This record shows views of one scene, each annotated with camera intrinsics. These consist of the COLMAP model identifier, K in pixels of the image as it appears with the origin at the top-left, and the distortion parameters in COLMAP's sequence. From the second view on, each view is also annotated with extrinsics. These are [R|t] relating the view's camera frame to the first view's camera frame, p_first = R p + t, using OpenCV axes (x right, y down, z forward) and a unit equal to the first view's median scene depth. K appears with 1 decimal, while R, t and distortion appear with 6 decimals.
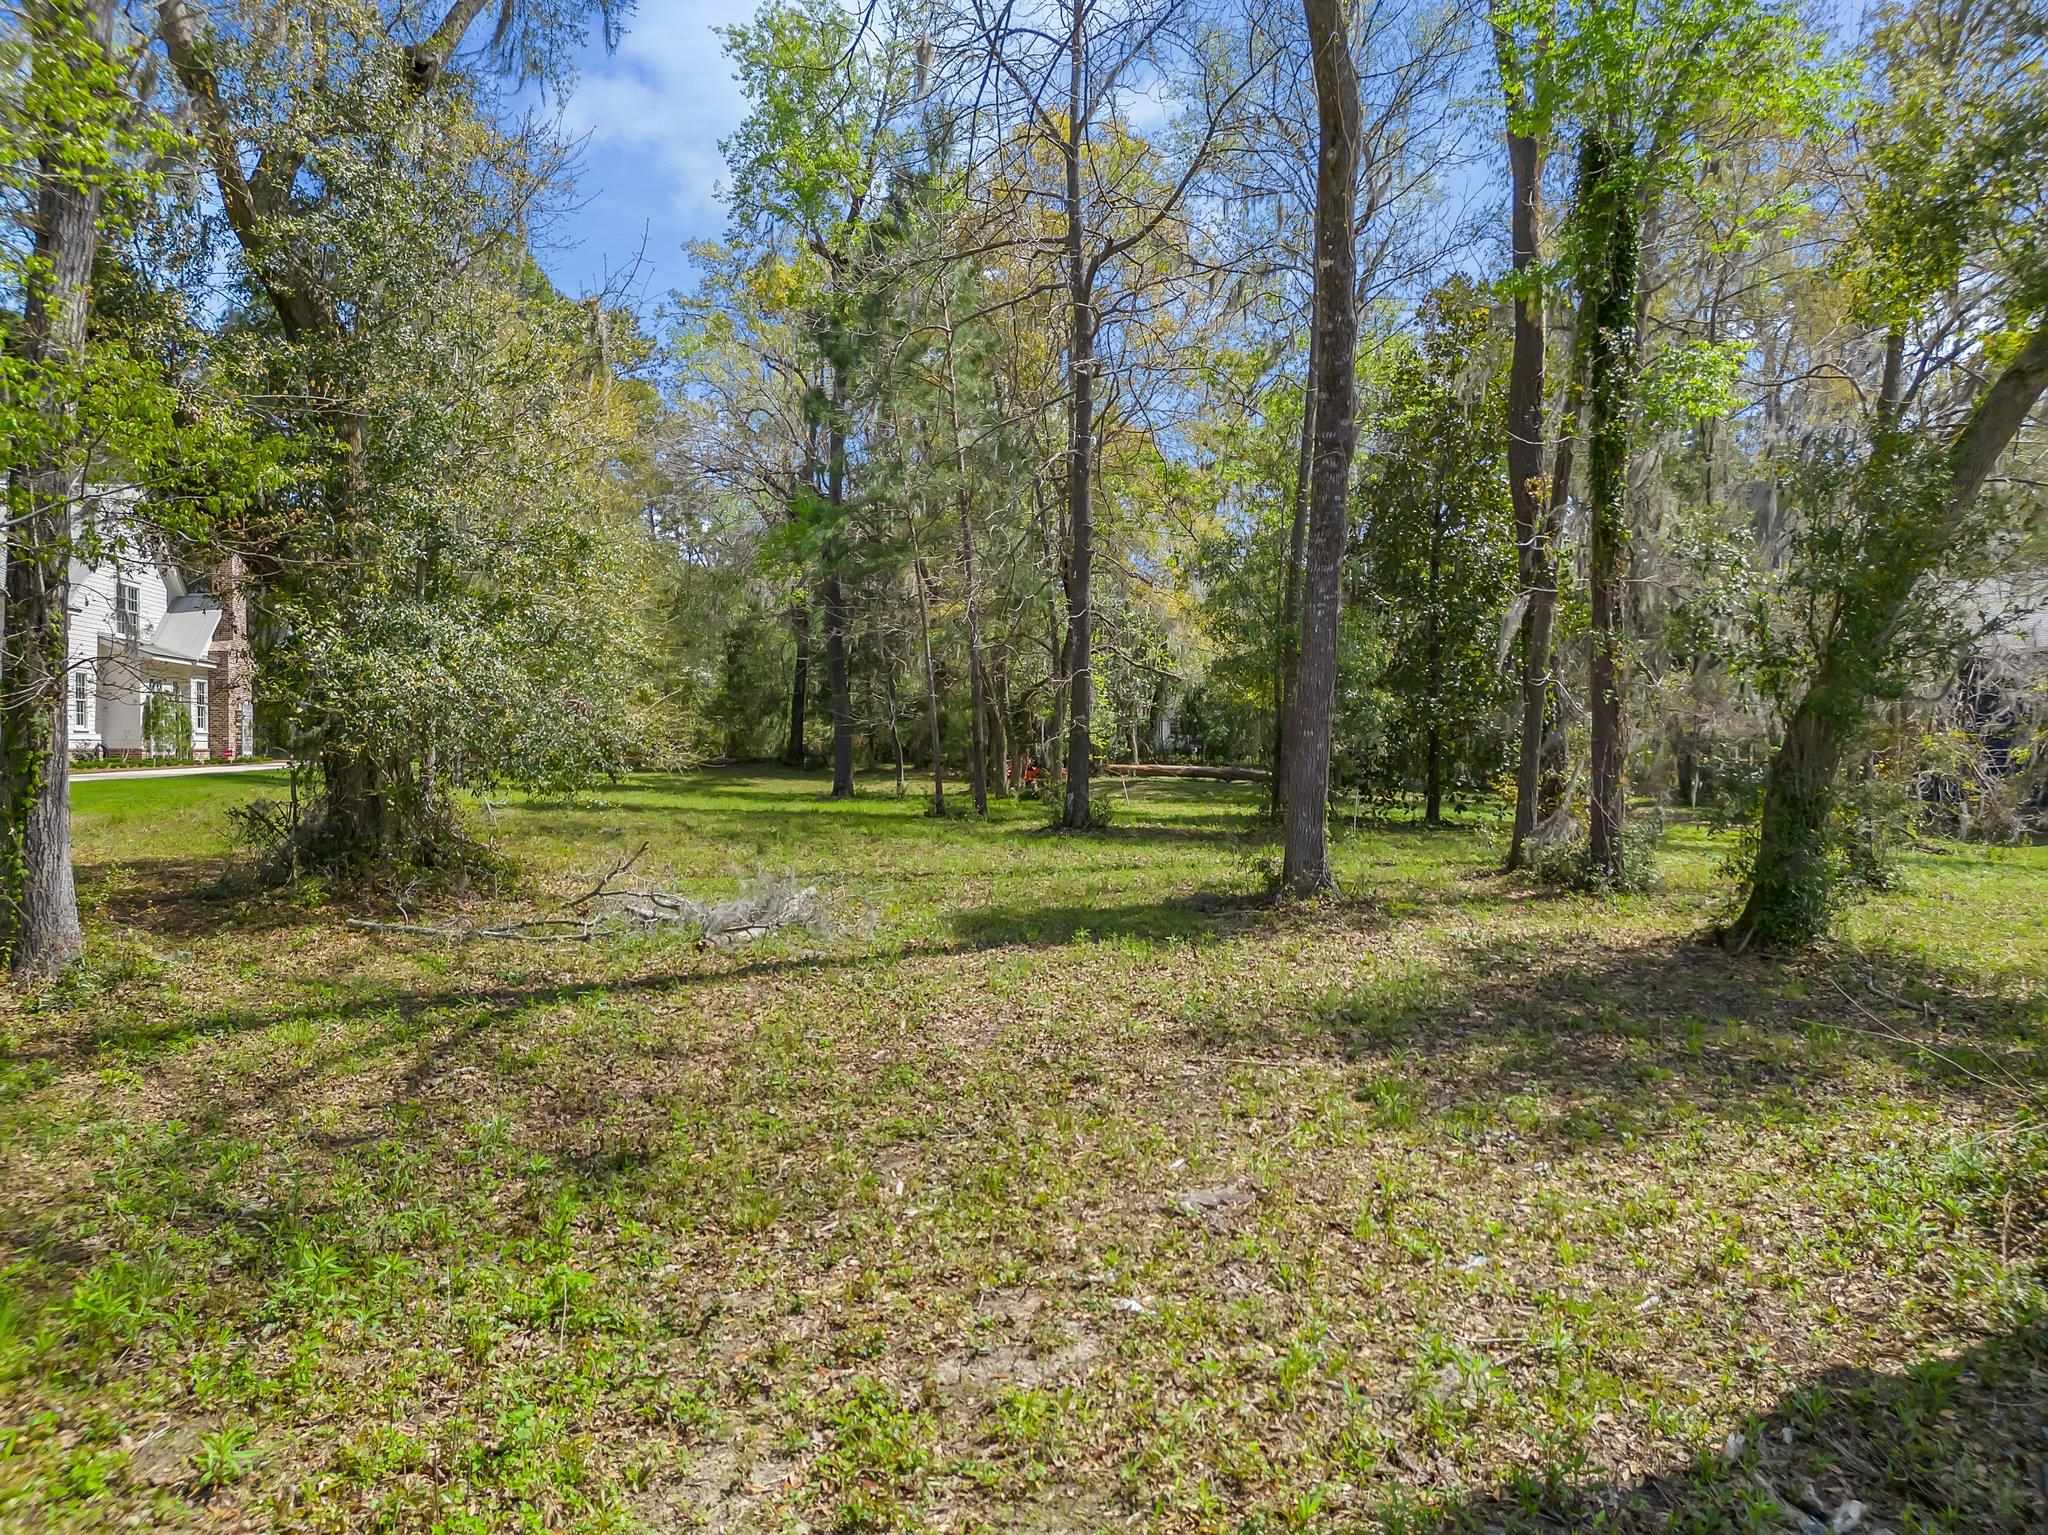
lens RADIAL K [[1433.5, 0, 1024.0], [0, 1433.5, 767.5], [0, 0, 1]] dist [0.074712, -0.066306]
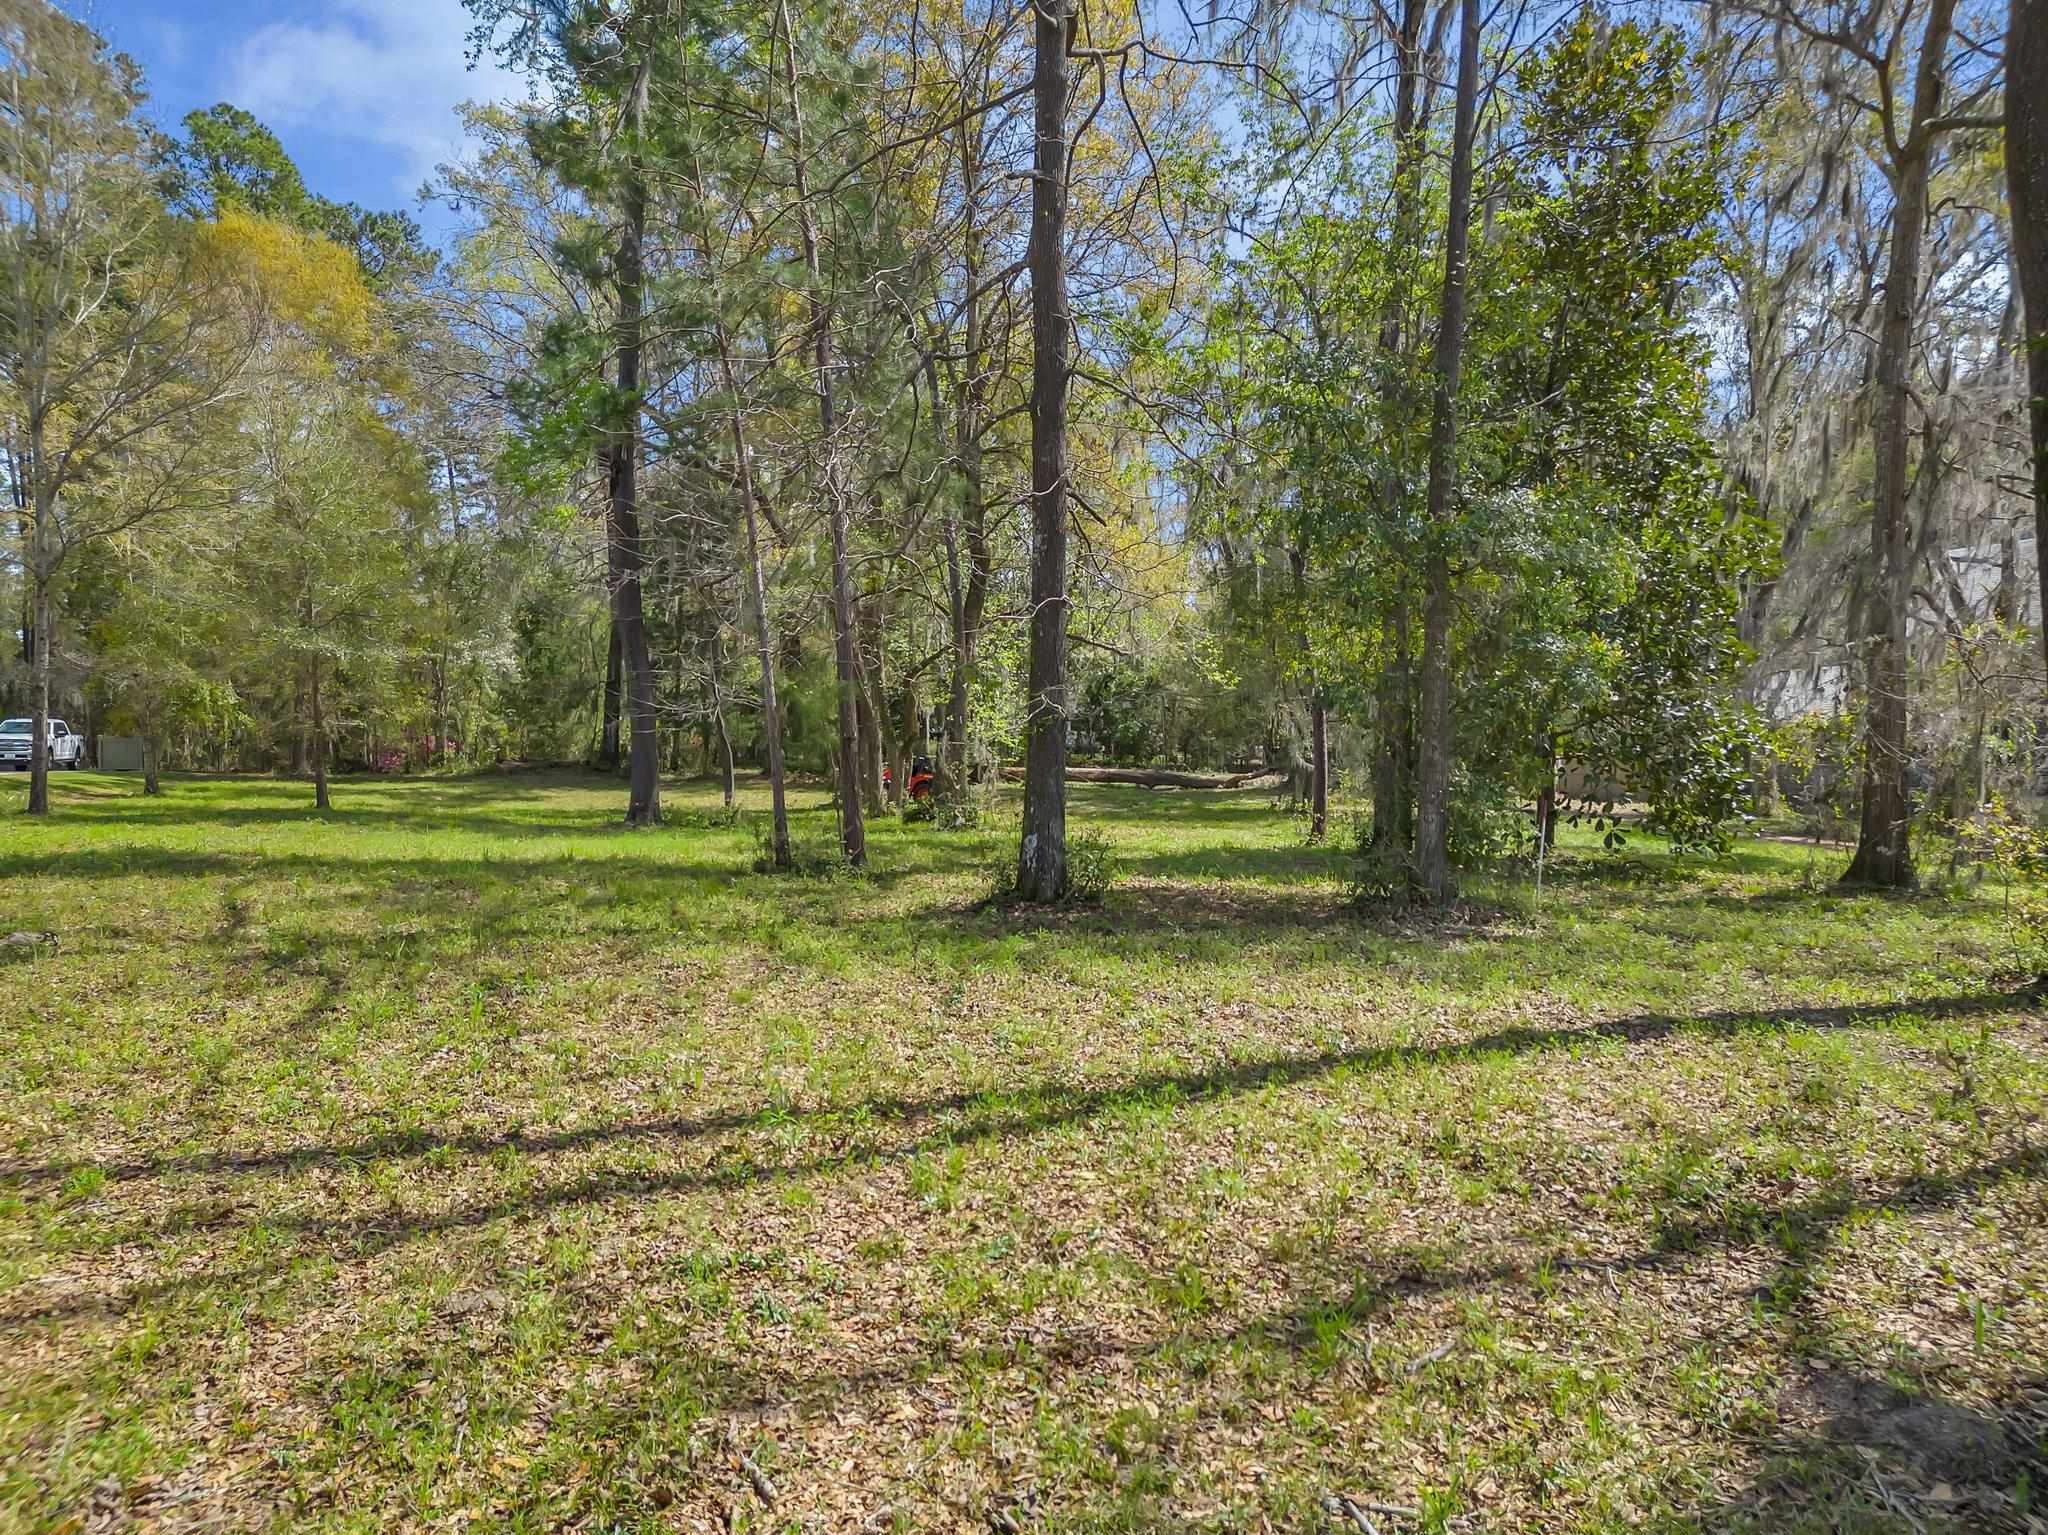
lens RADIAL K [[1449.2, 0, 1019.3], [0, 1449.2, 753.0], [0, 0, 1]] dist [0.088776, -0.086419]
pose [[0.995887, -0.006328, 0.090382, -0.020086], [0.007175, 0.999933, -0.009042, -0.007548], [-0.090318, 0.009653, 0.995866, 0.492522]]
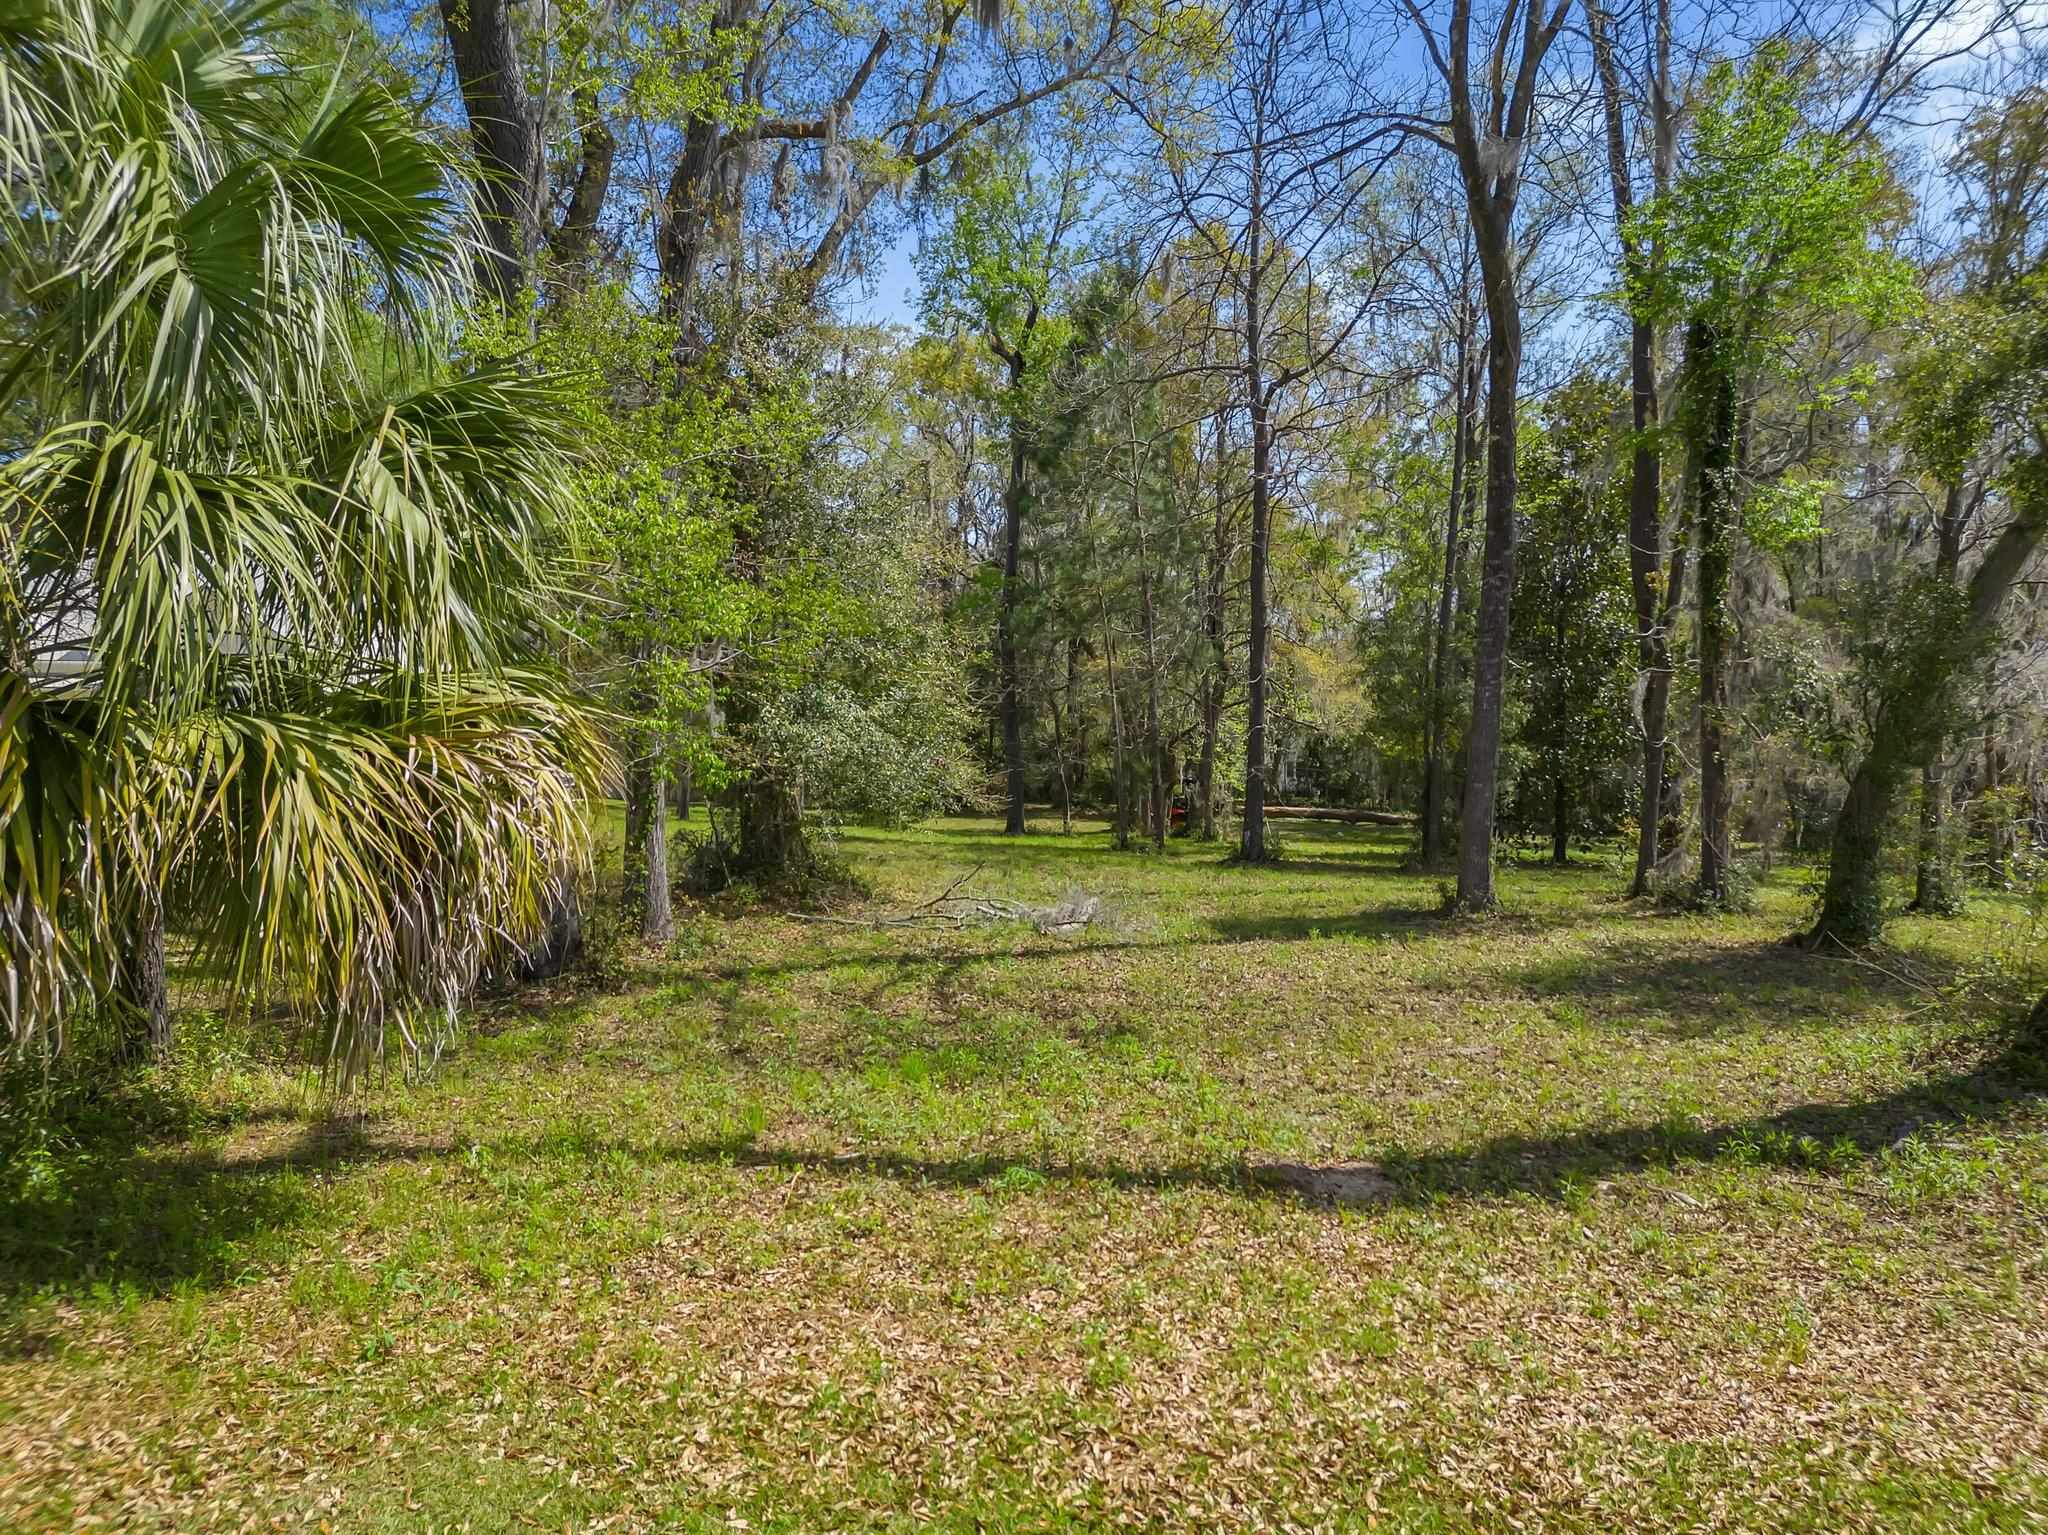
lens RADIAL K [[1433.5, 0, 1024.0], [0, 1433.5, 767.5], [0, 0, 1]] dist [0.074712, -0.066306]
pose [[0.997625, 0.006722, -0.068548, -0.072467], [-0.008618, 0.999587, -0.027399, -0.000284], [0.068336, 0.027925, 0.997271, -0.198461]]
